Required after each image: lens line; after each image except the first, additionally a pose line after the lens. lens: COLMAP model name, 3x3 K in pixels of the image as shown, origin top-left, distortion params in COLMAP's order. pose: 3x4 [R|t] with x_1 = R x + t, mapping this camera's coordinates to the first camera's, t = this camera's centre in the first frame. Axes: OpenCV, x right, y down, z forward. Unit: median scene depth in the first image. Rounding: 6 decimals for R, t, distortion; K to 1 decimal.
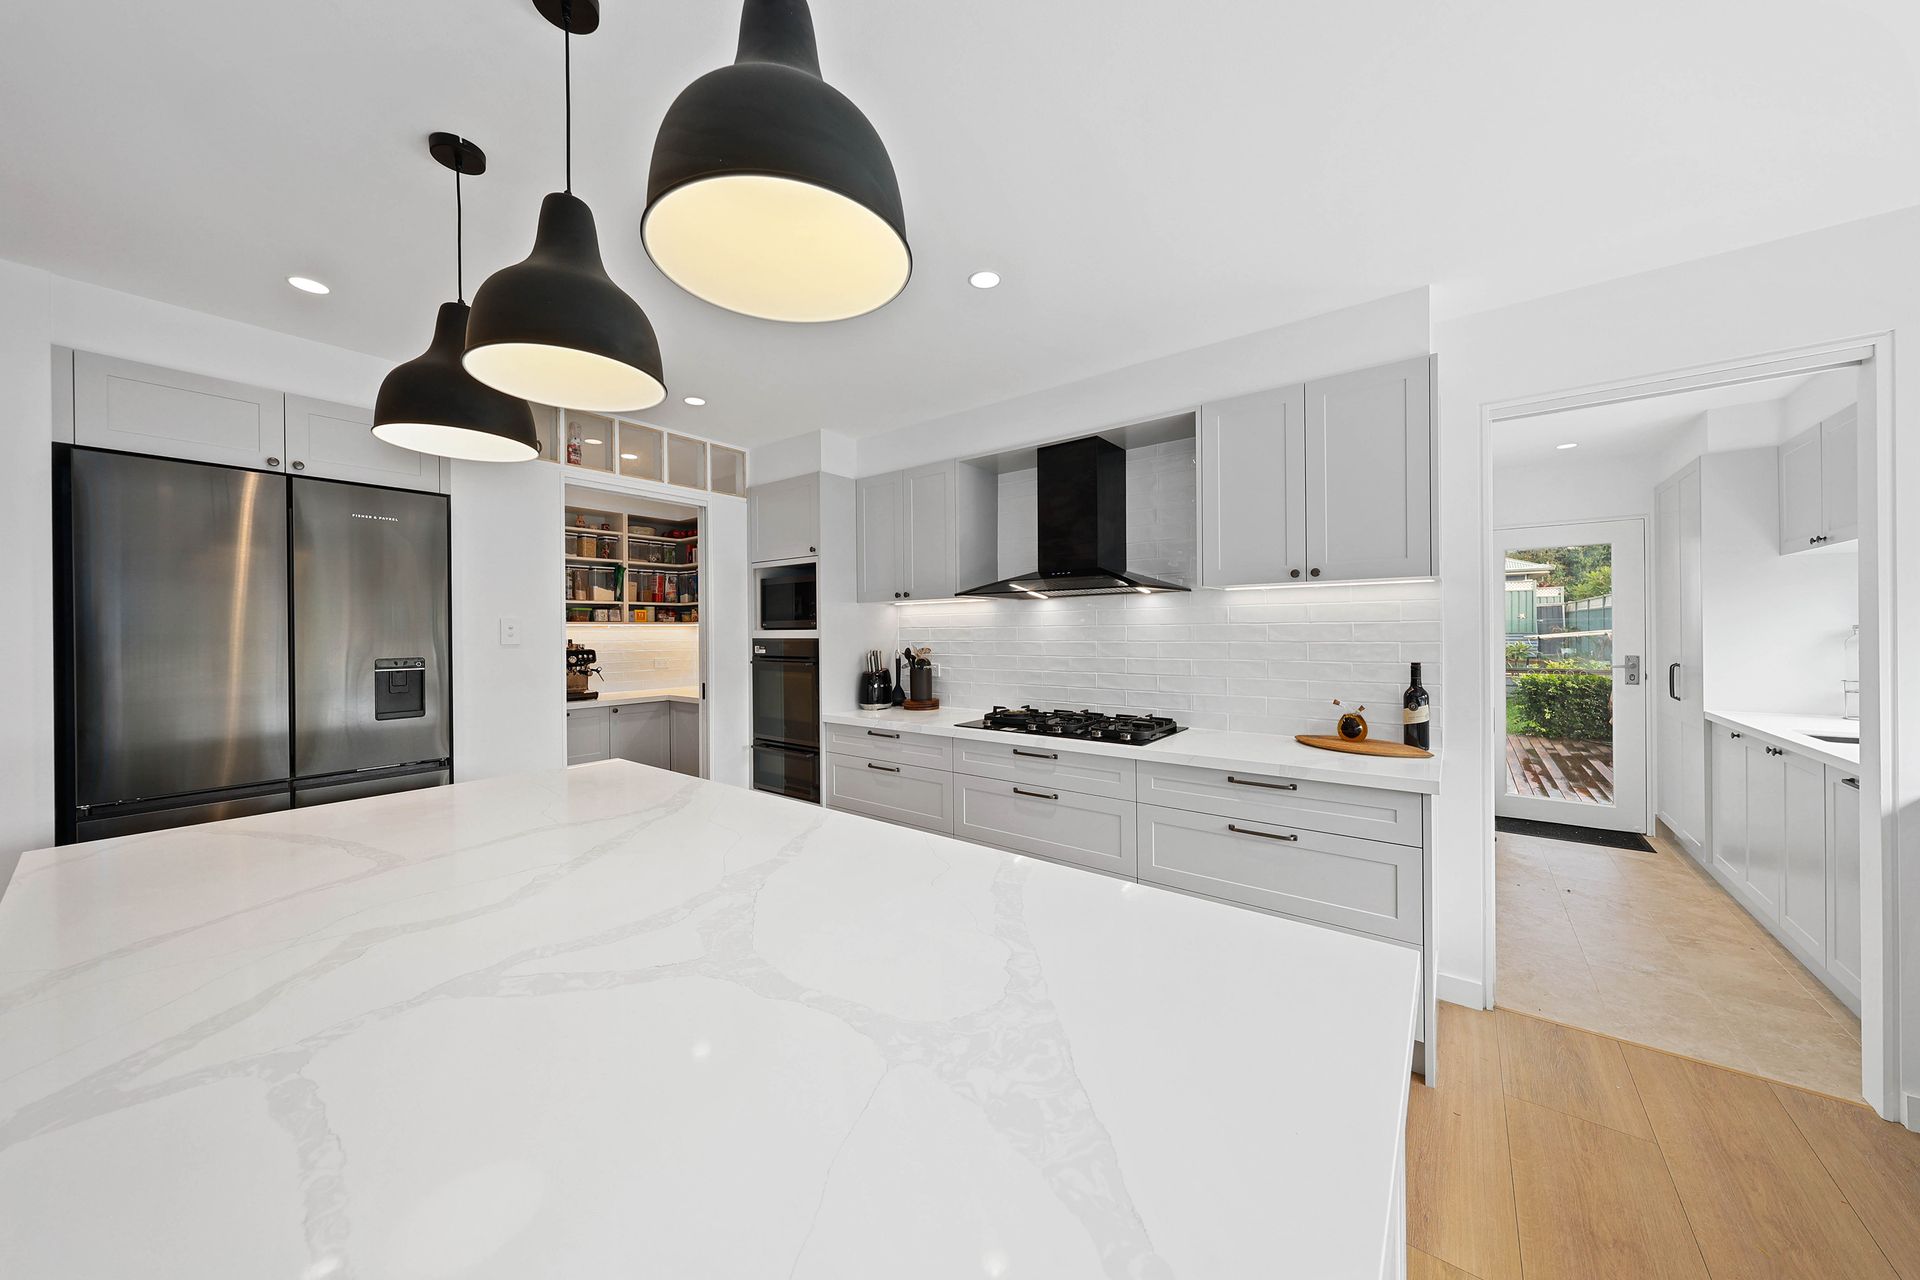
lens RADIAL K [[650.1, 0, 954.3], [0, 650.1, 630.4], [0, 0, 1]] dist [0.002624, -0.000160]
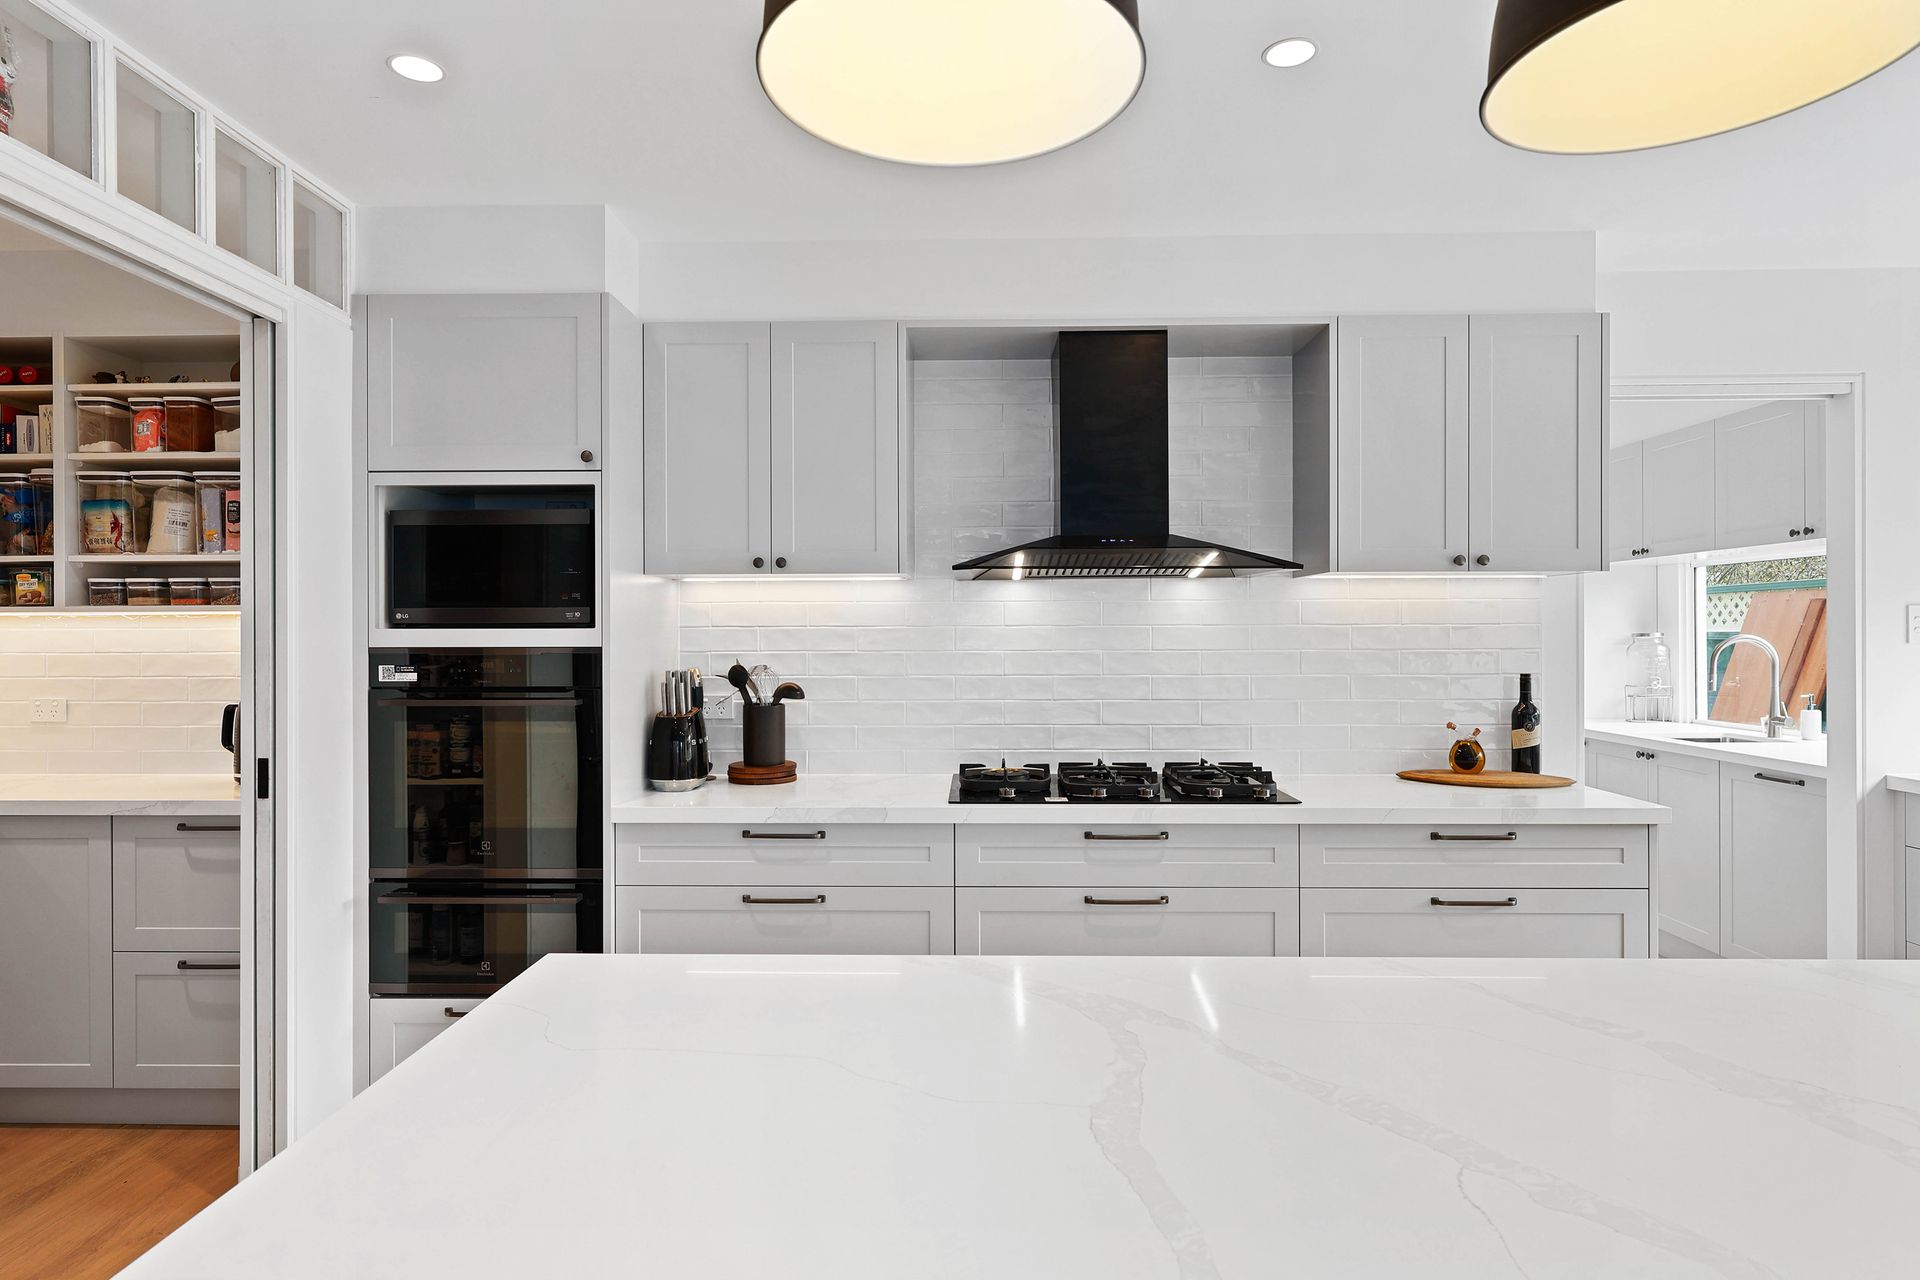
lens RADIAL K [[1056.0, 0, 959.3], [0, 1056.0, 631.4], [0, 0, 1]] dist [0.008818, -0.003976]
pose [[0.802163, 0.008102, 0.597051, -0.455857], [-0.004019, 0.999959, -0.008170, 0.006318], [-0.597092, 0.004154, 0.802162, 0.231385]]
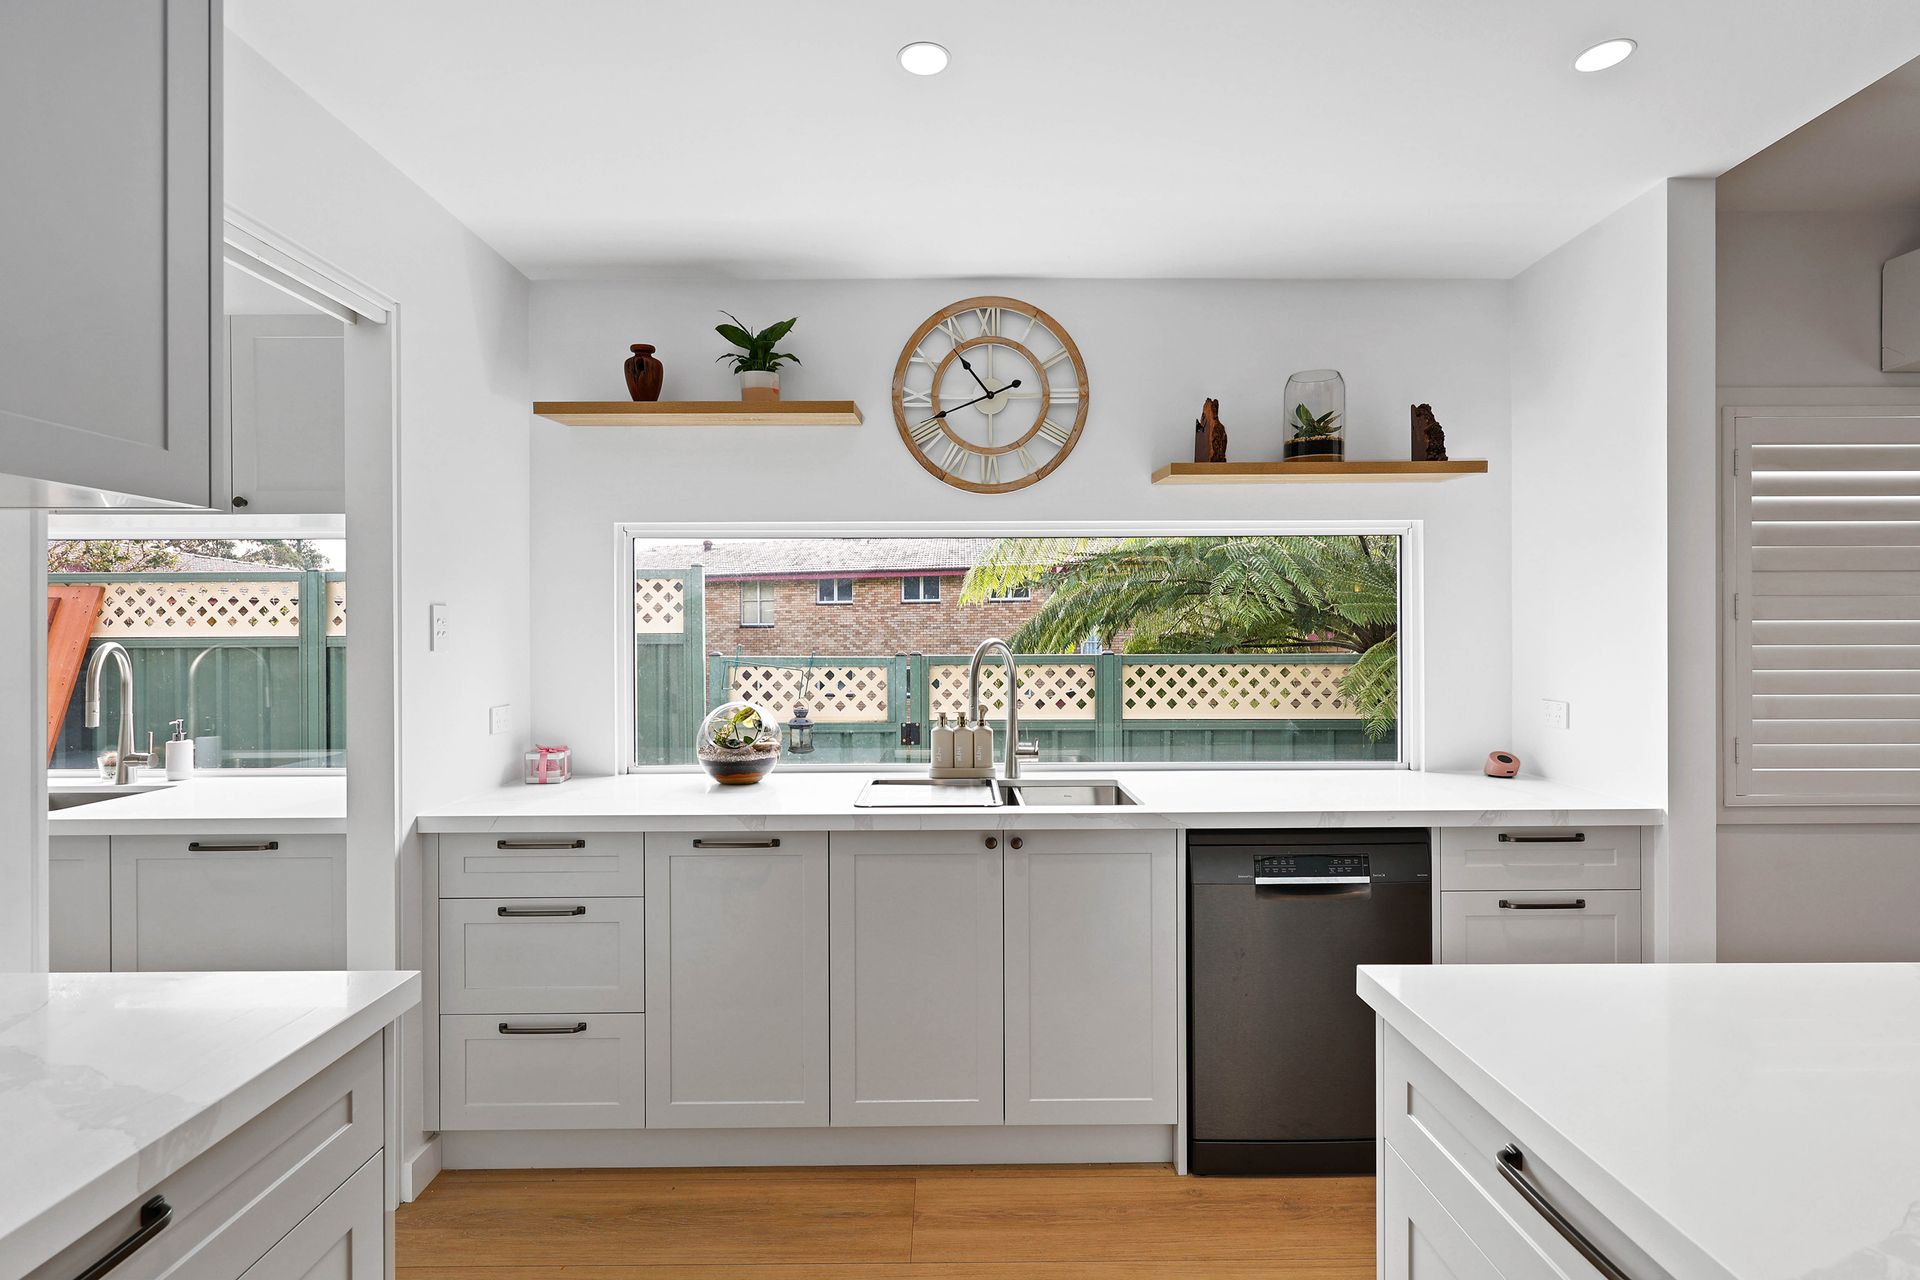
lens RADIAL K [[923.7, 0, 950.0], [0, 923.7, 632.4], [0, 0, 1]] dist [0.001047, -0.000138]
pose [[-0.612510, 0.012750, 0.790360, -0.001978], [0.010098, 0.999915, -0.008305, 0.001085], [-0.790399, 0.002894, -0.612586, 0.588389]]
